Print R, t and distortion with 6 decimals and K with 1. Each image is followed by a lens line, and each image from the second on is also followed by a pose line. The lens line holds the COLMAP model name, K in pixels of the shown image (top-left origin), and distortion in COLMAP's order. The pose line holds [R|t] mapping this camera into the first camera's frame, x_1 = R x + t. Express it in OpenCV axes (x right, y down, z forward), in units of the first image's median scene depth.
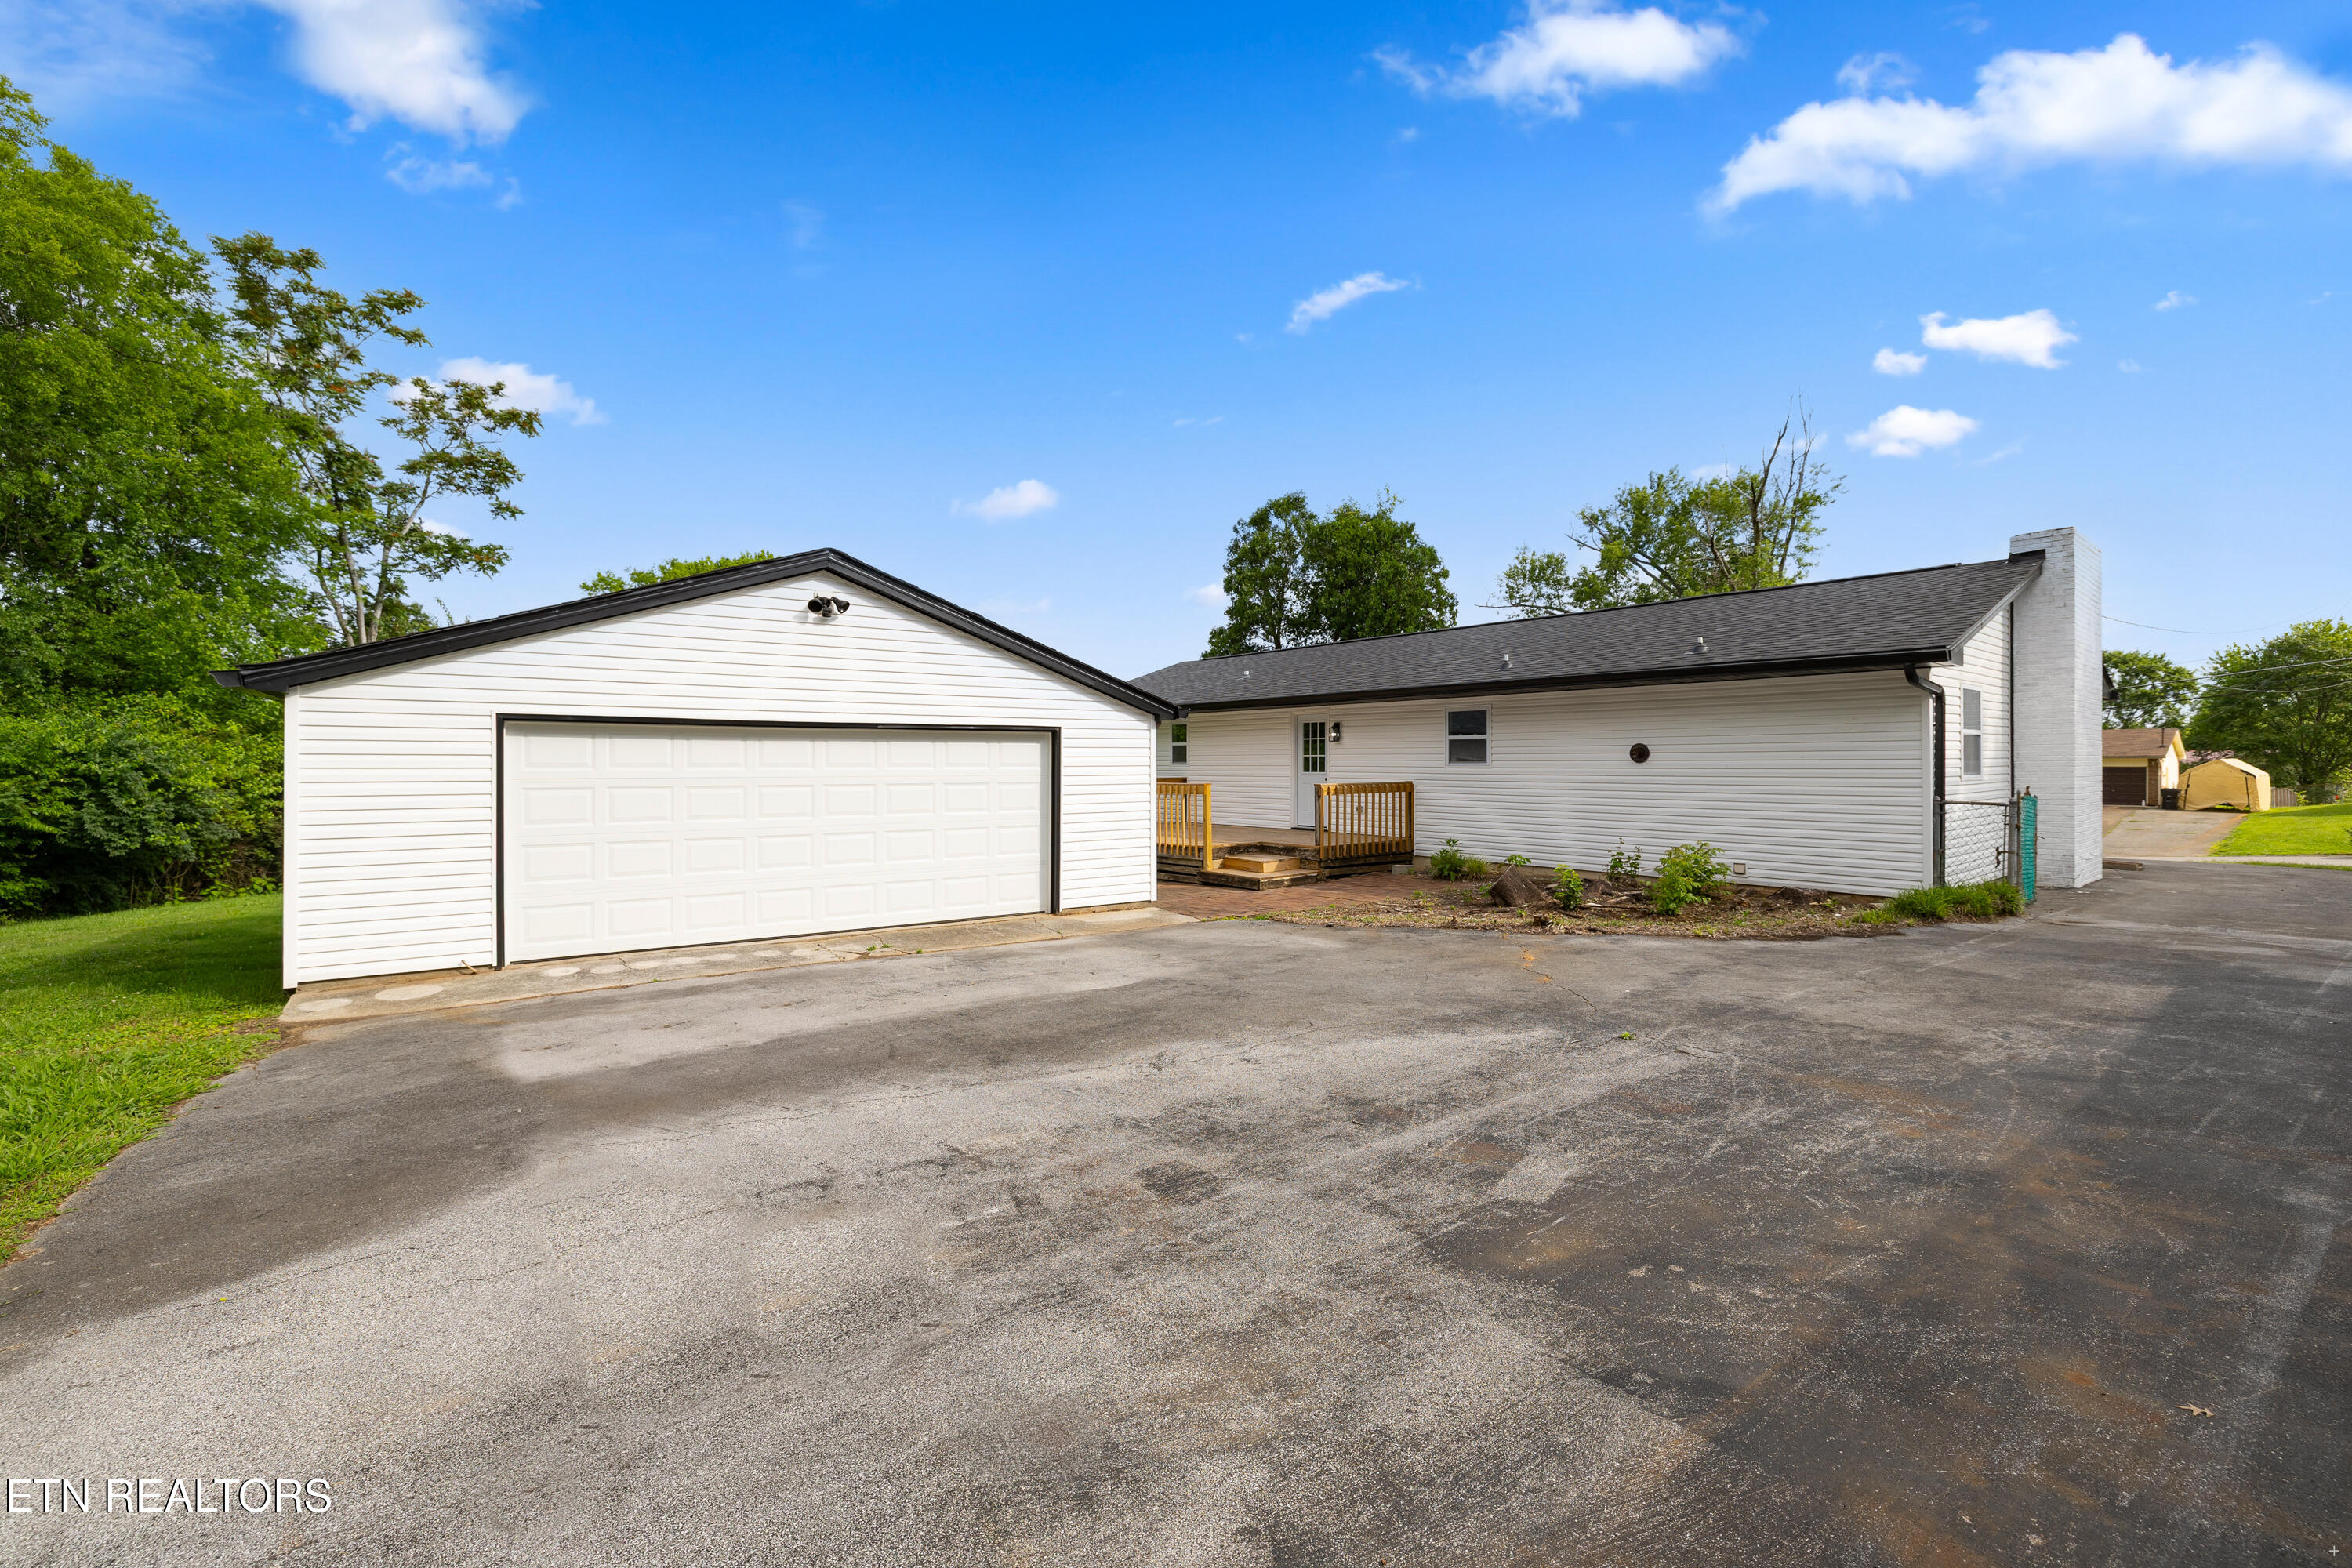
lens RADIAL K [[1042.2, 0, 1187.4], [0, 1042.2, 774.5], [0, 0, 1]] dist [0.000190, 0.000599]
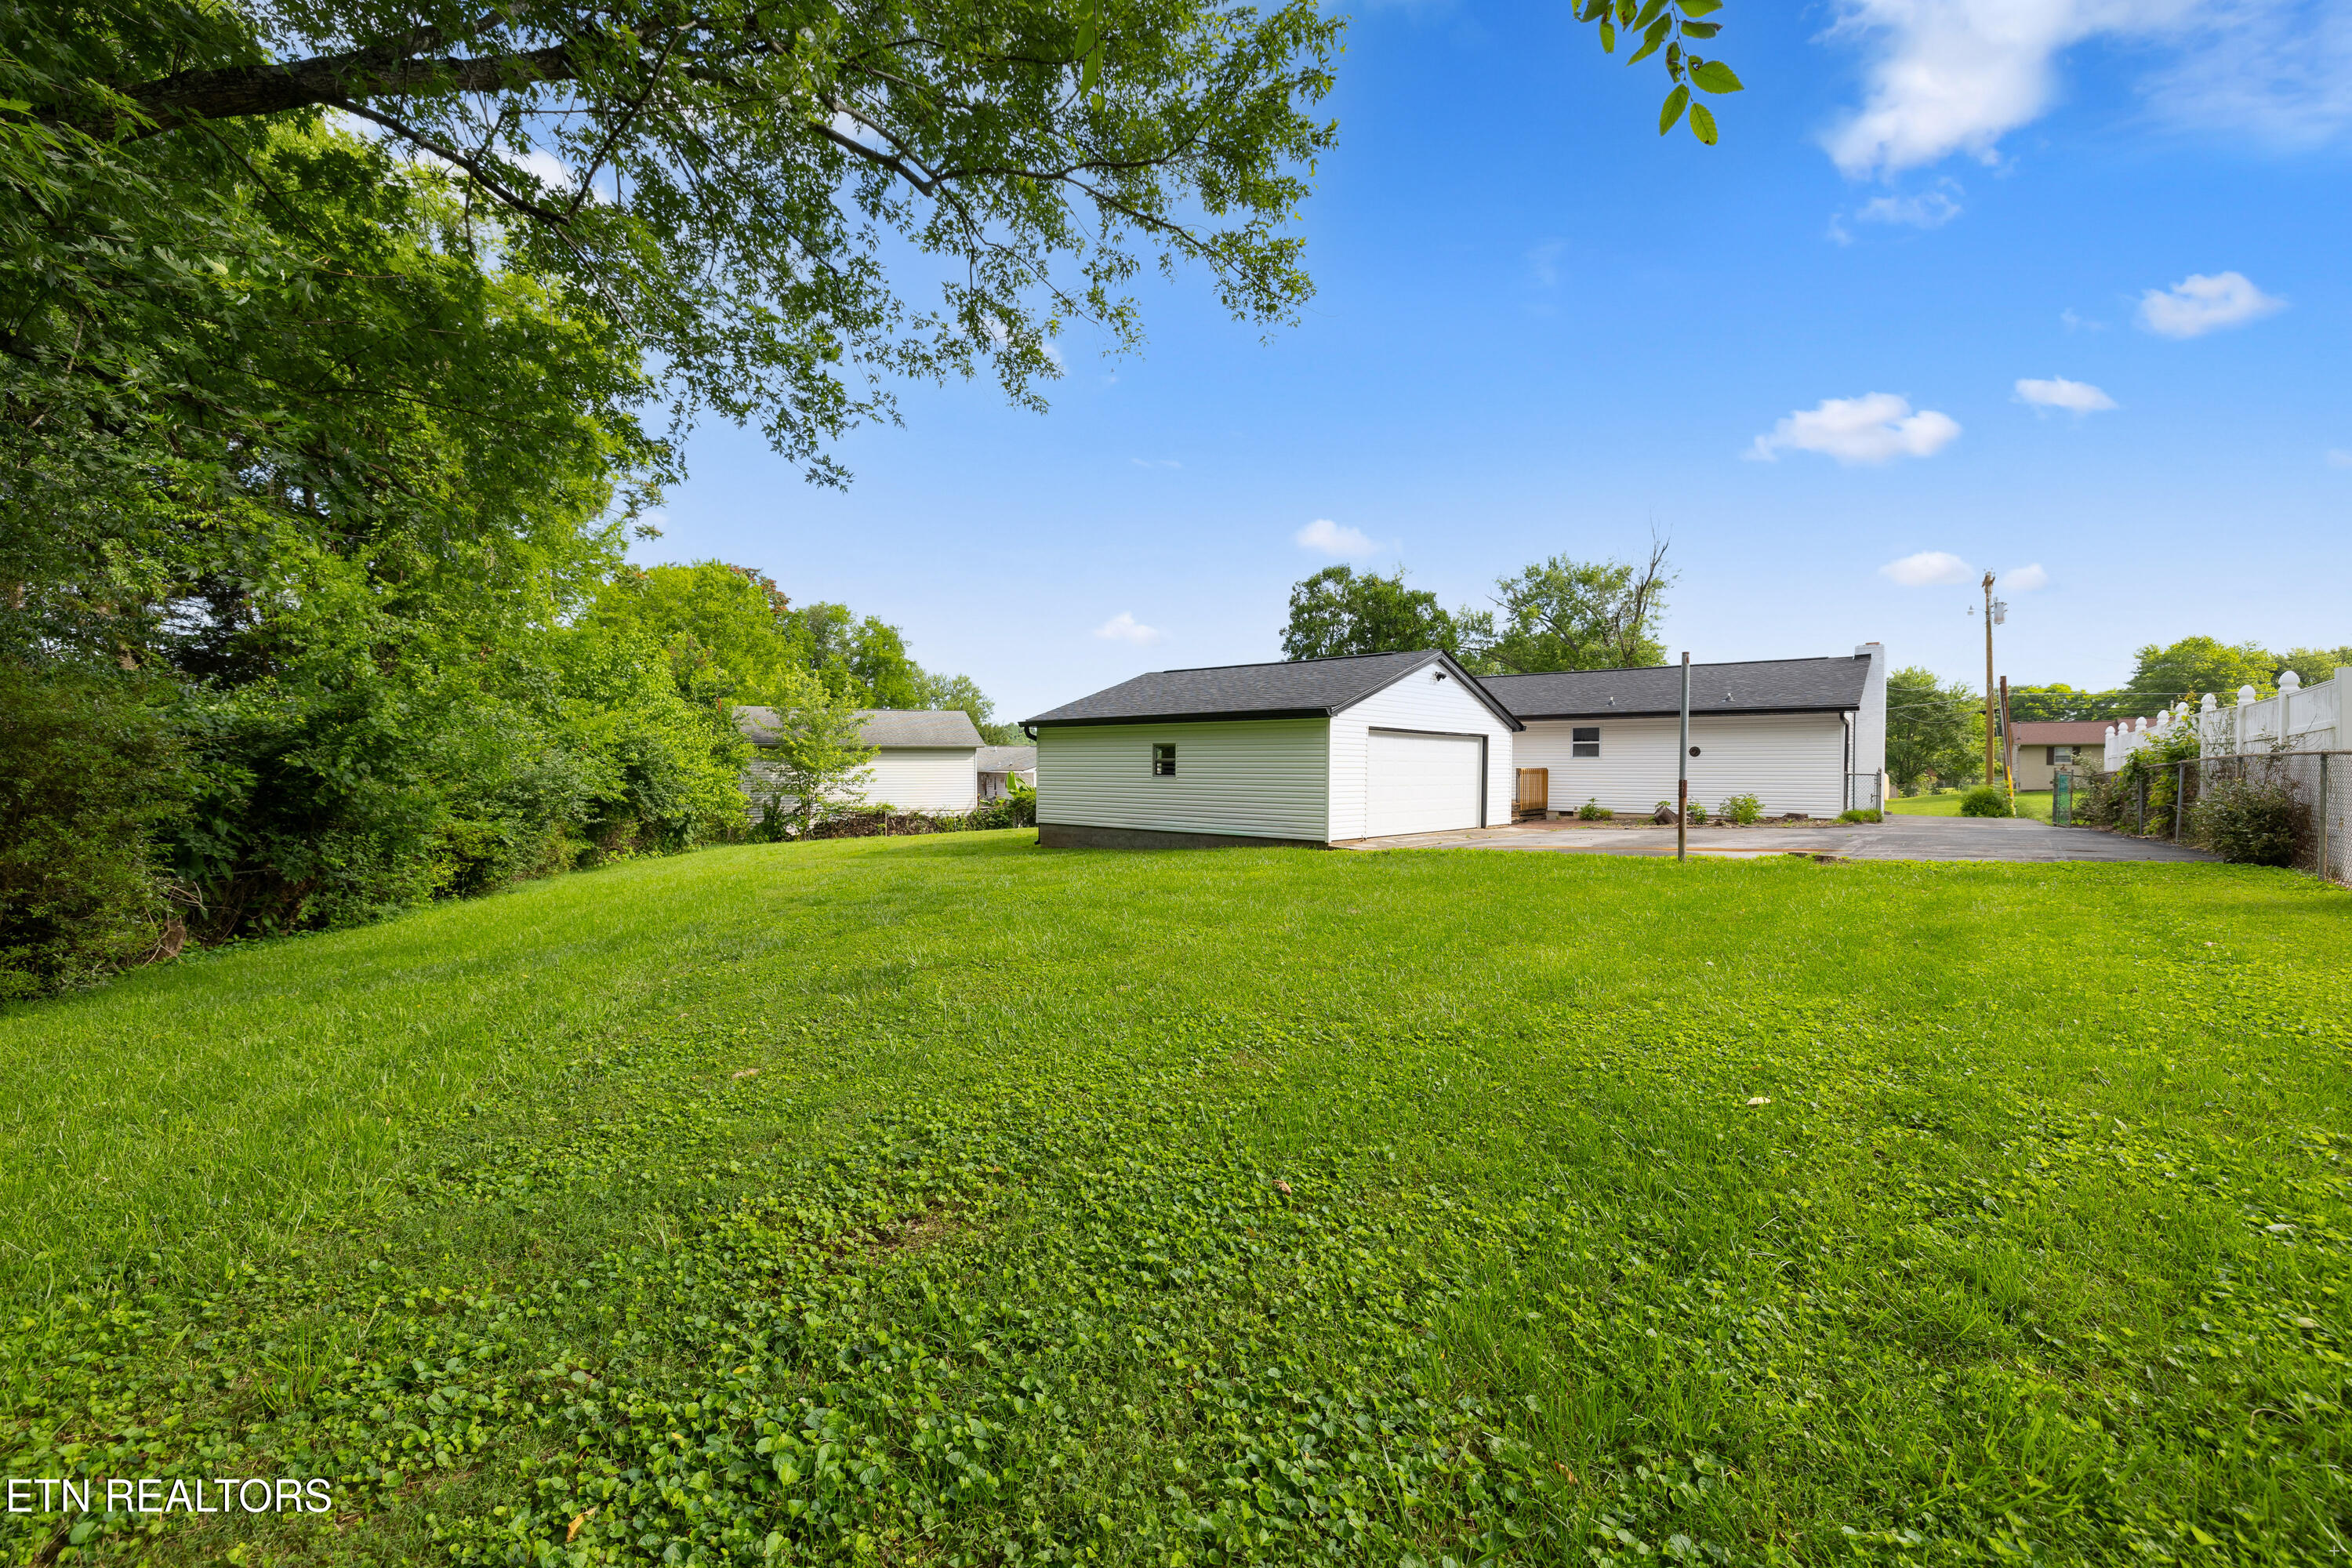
lens RADIAL K [[1042.2, 0, 1187.4], [0, 1042.2, 774.5], [0, 0, 1]] dist [0.000190, 0.000599]
pose [[0.971832, 0.003750, 0.235644, -0.422032], [-0.002647, 0.999984, -0.004996, 0.015279], [-0.235659, 0.004231, 0.971827, -0.293225]]
